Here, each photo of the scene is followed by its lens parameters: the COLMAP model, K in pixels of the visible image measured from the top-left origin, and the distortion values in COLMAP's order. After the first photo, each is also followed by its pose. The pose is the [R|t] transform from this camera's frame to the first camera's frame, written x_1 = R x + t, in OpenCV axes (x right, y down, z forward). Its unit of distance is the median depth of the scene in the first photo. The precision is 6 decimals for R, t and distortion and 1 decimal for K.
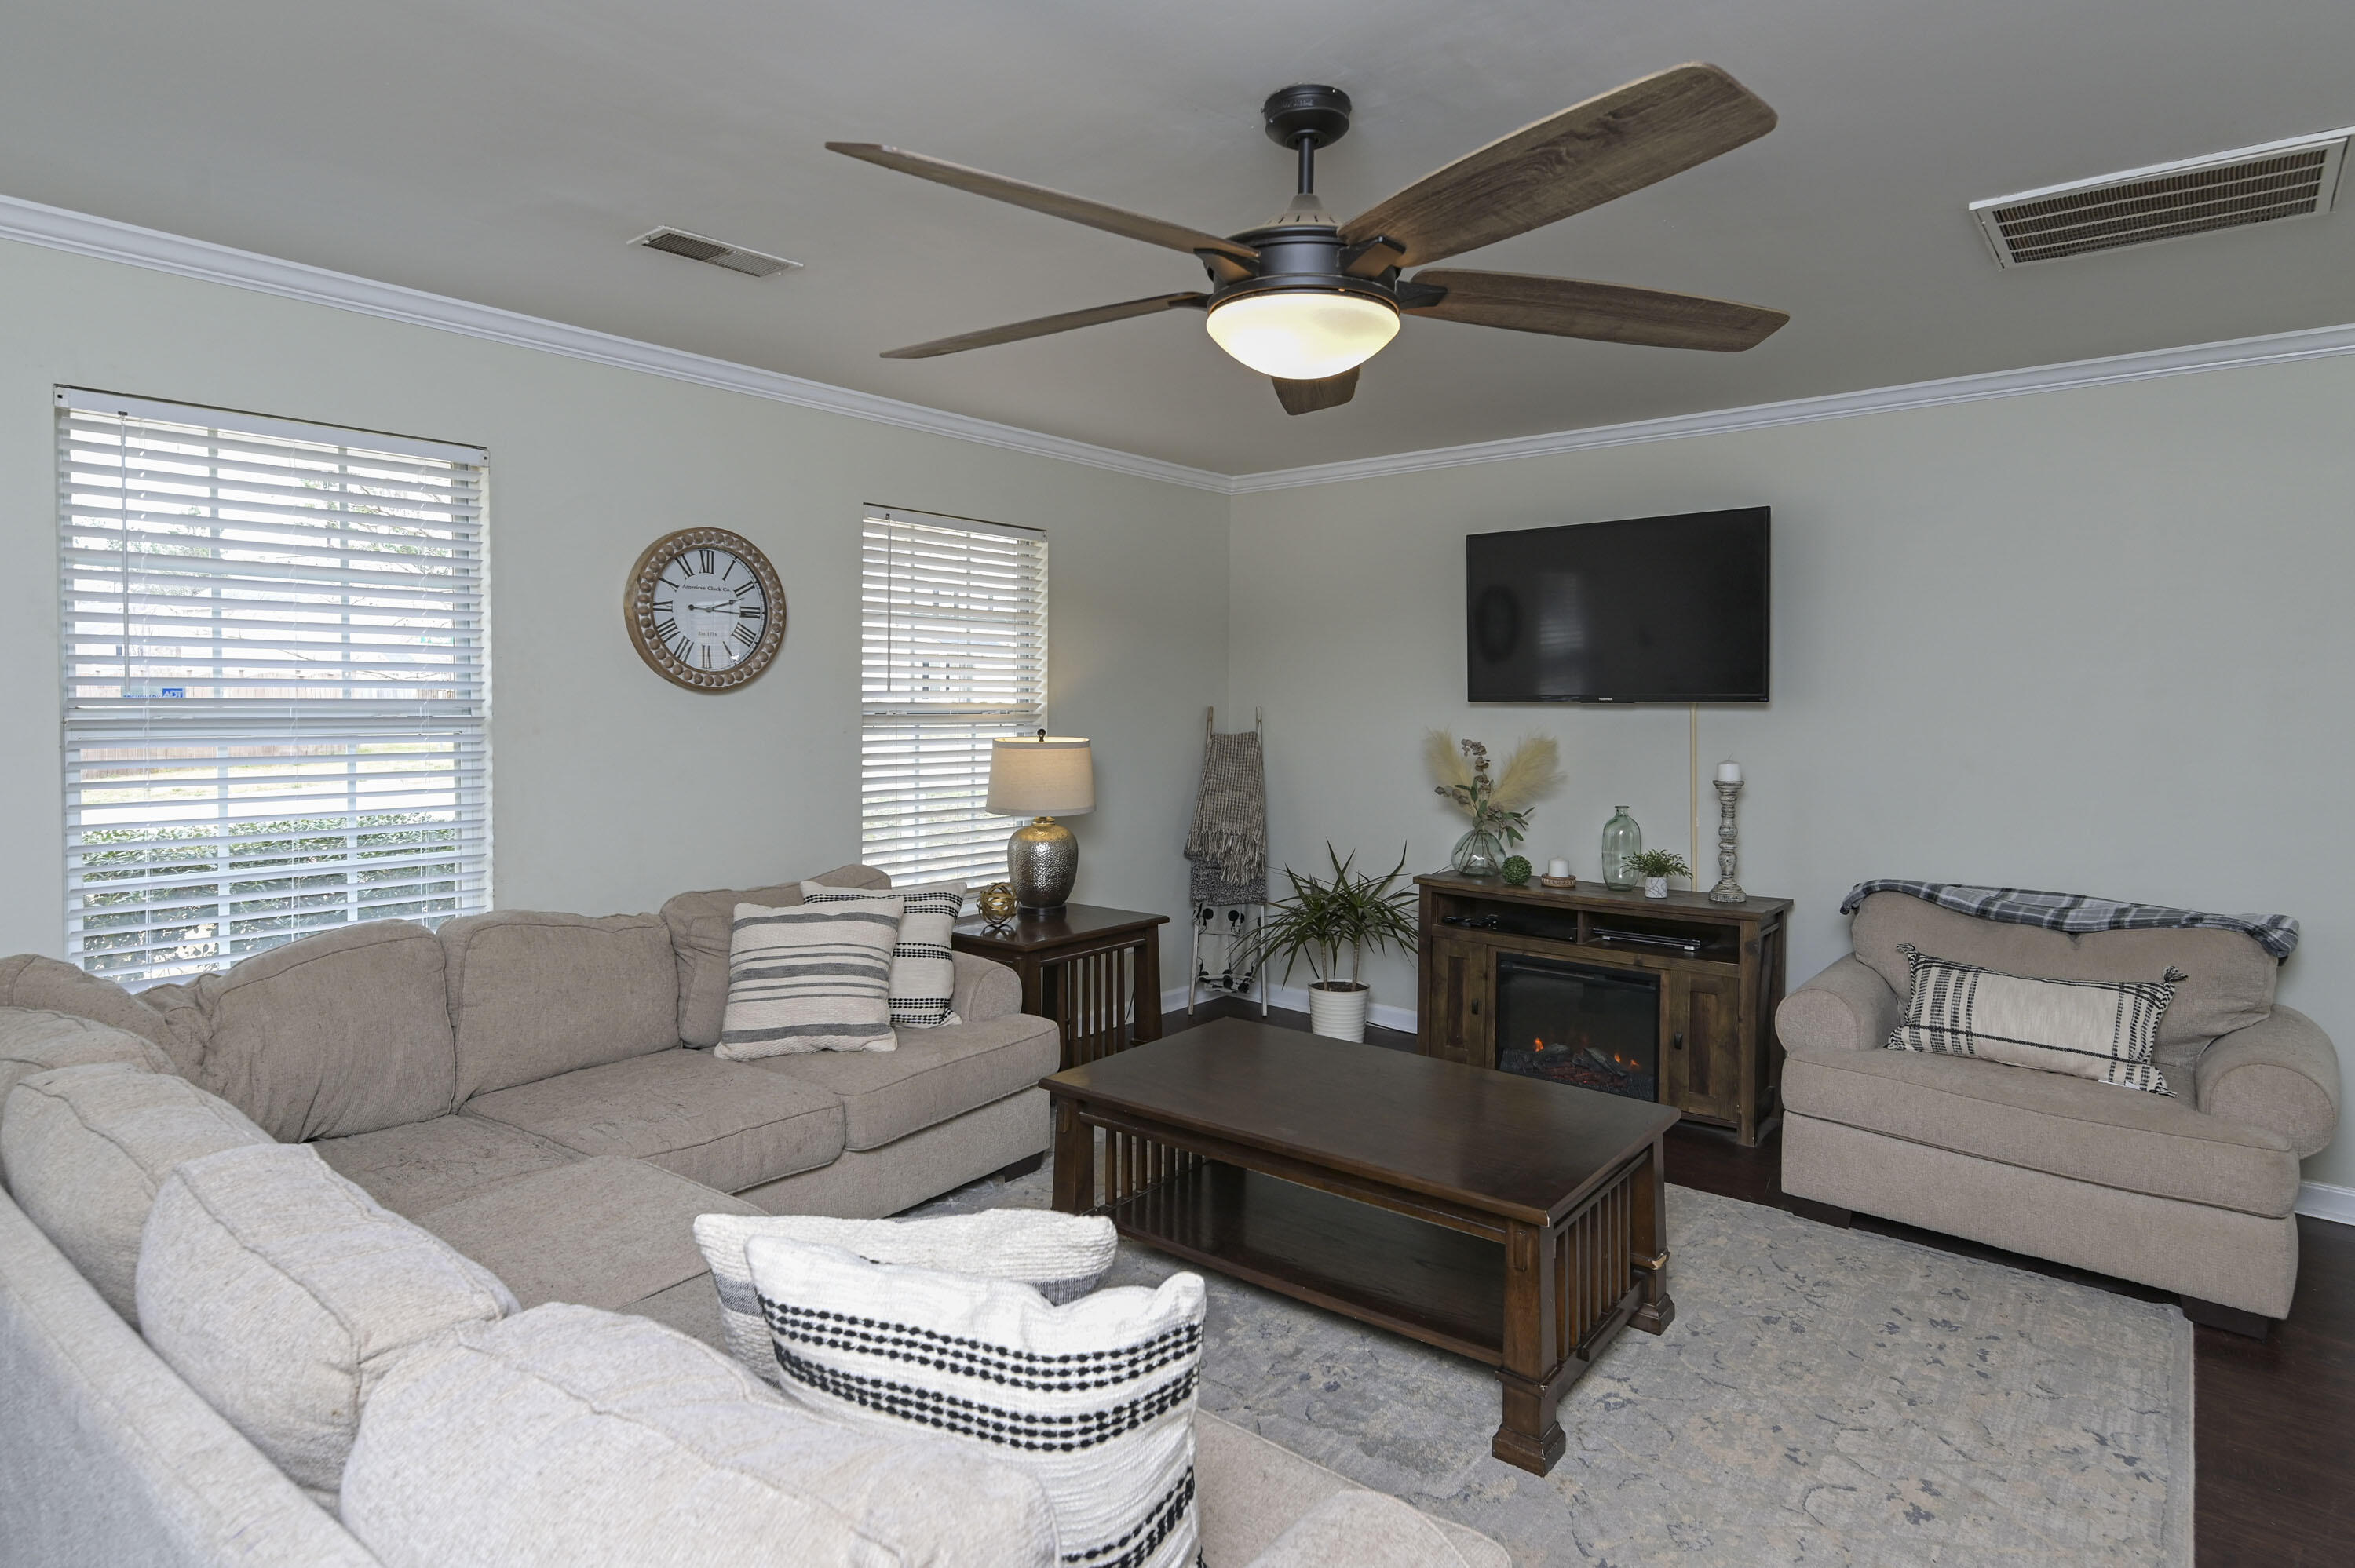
lens RADIAL K [[1257.7, 0, 1198.5], [0, 1257.7, 729.7], [0, 0, 1]] dist [0.027187, -0.000811]
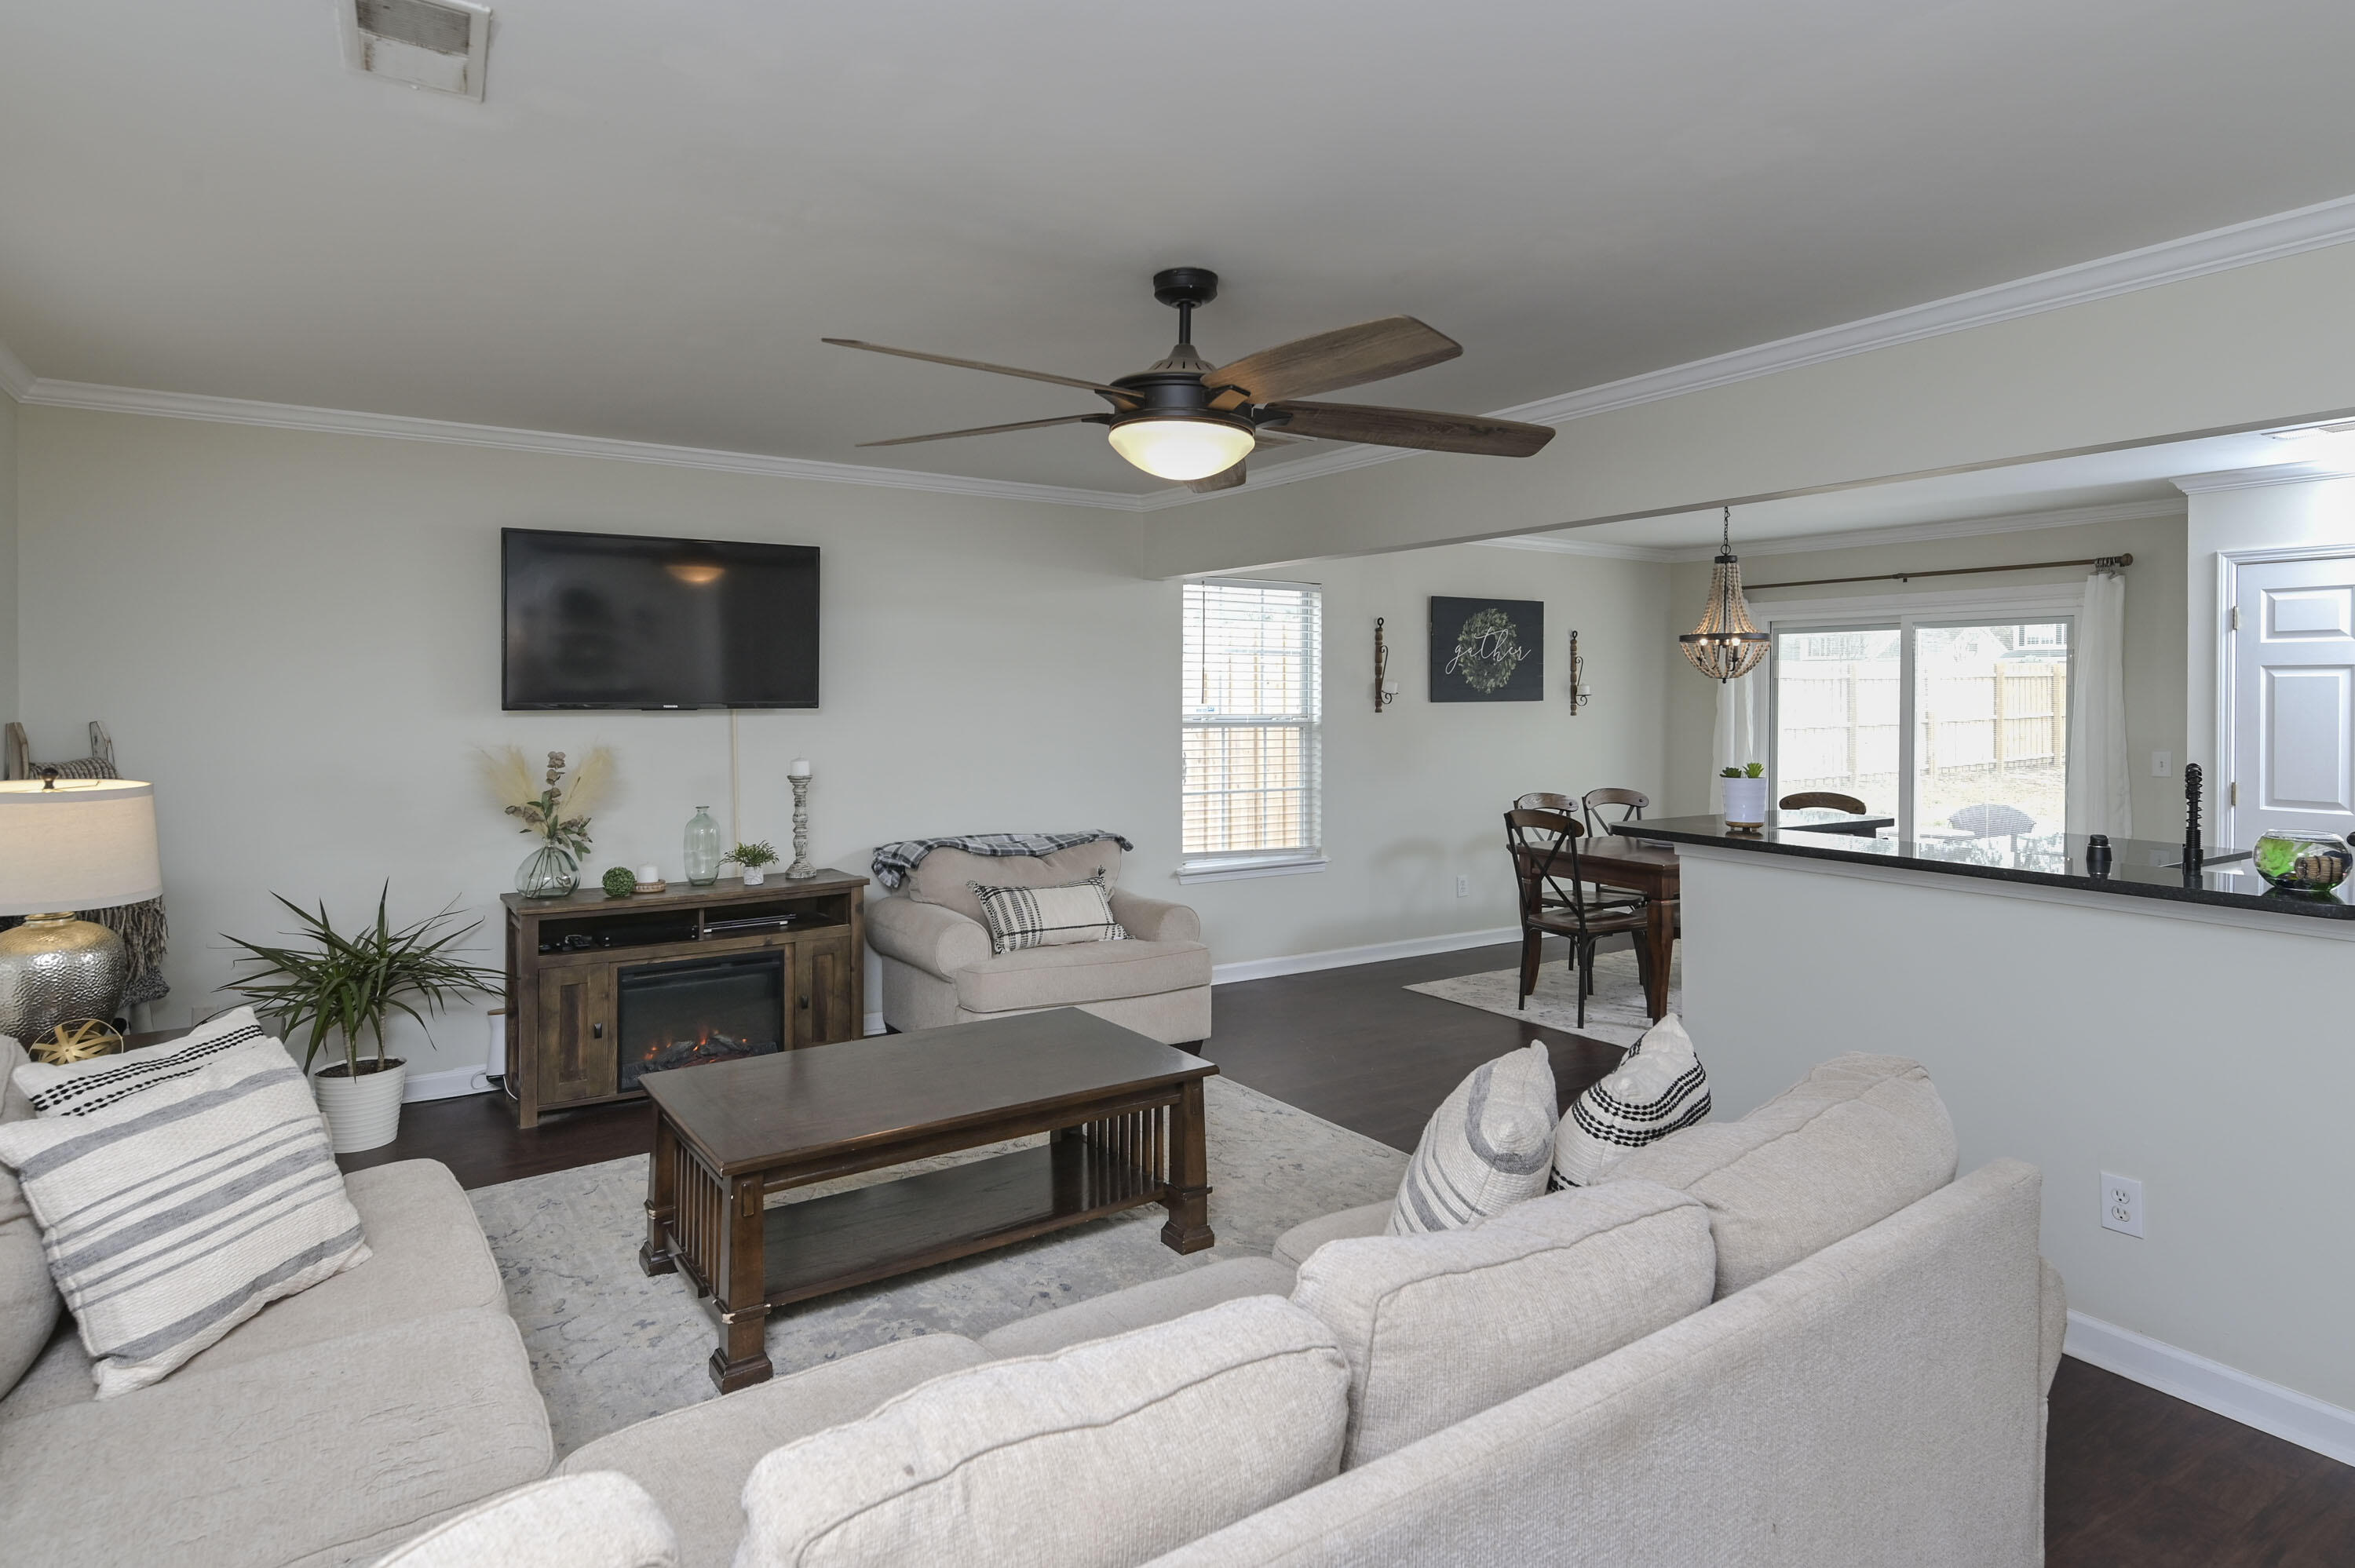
lens RADIAL K [[1257.7, 0, 1147.9], [0, 1257.7, 678.3], [0, 0, 1]] dist [0.027187, -0.000811]
pose [[0.334220, 0.012942, 0.942406, -0.553180], [0.027073, 0.999361, -0.023326, -0.013183], [-0.942106, 0.033310, 0.333656, 0.282932]]
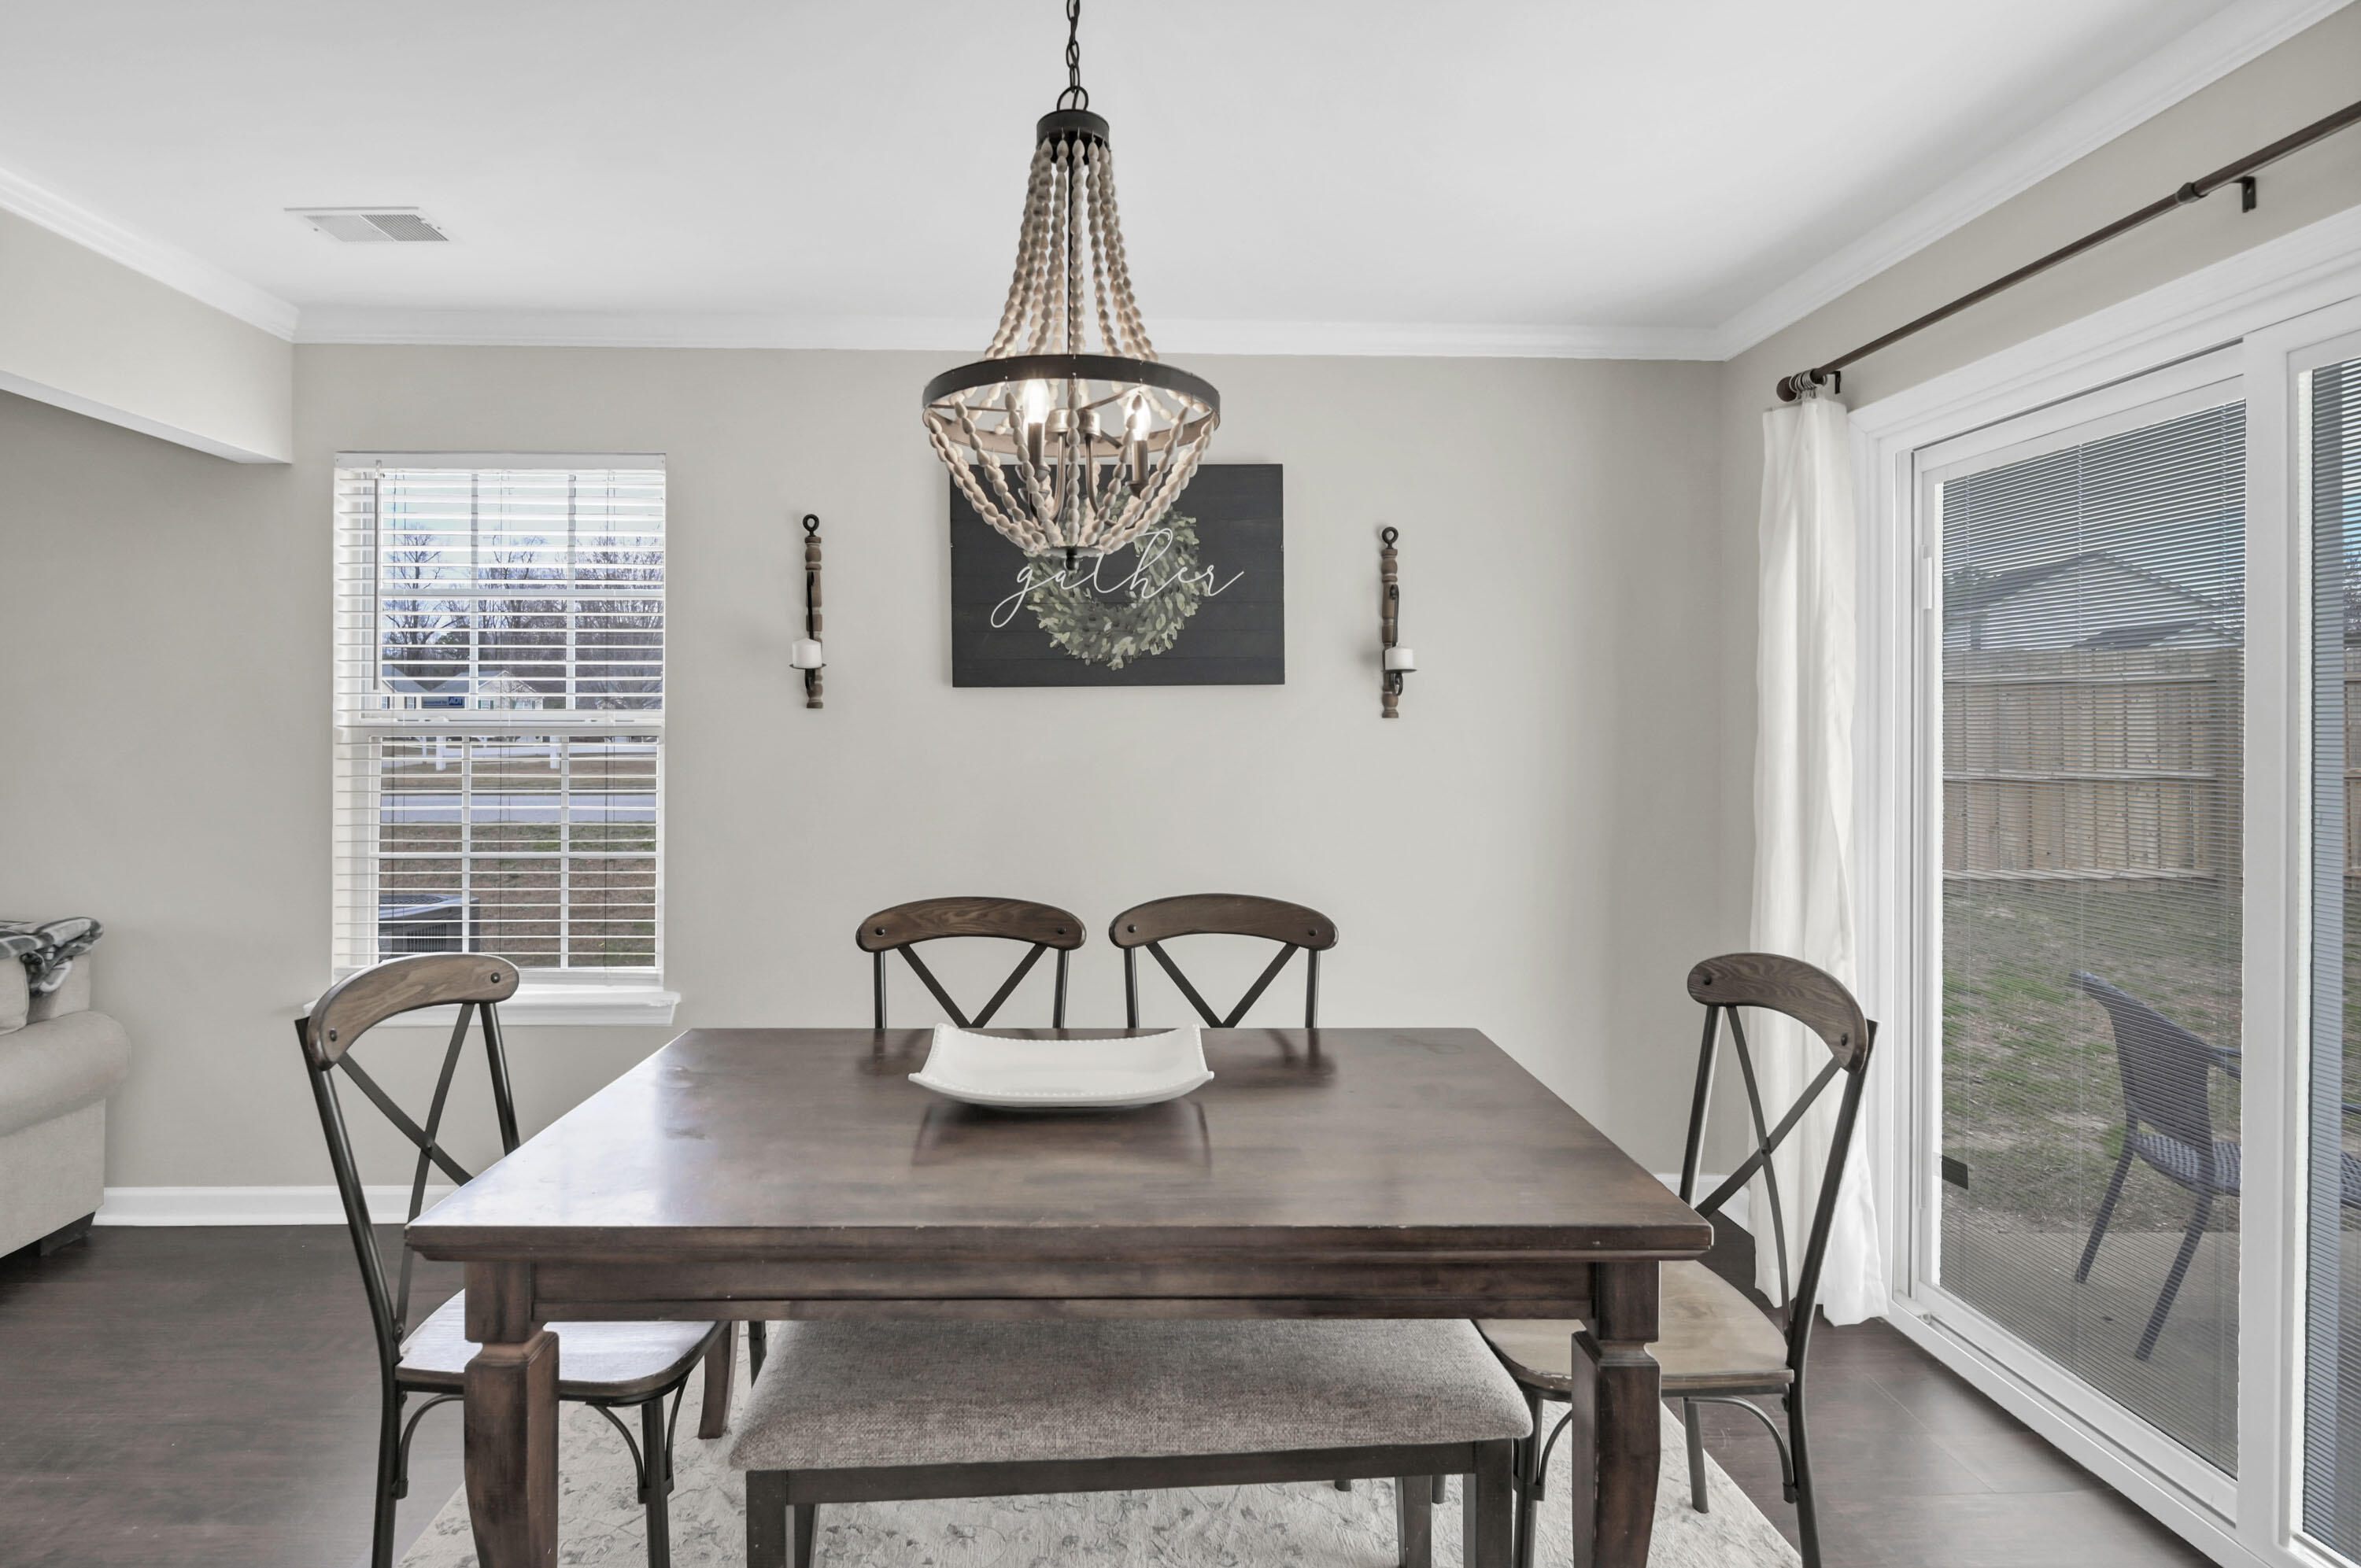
lens RADIAL K [[1159.6, 0, 1143.3], [0, 1159.6, 734.3], [0, 0, 1]] dist [0.013438, -0.005559]
pose [[0.760700, -0.001265, 0.649103, 0.677237], [0.021995, 0.999474, -0.023829, 0.036062], [-0.648731, 0.032404, 0.760328, -0.120917]]
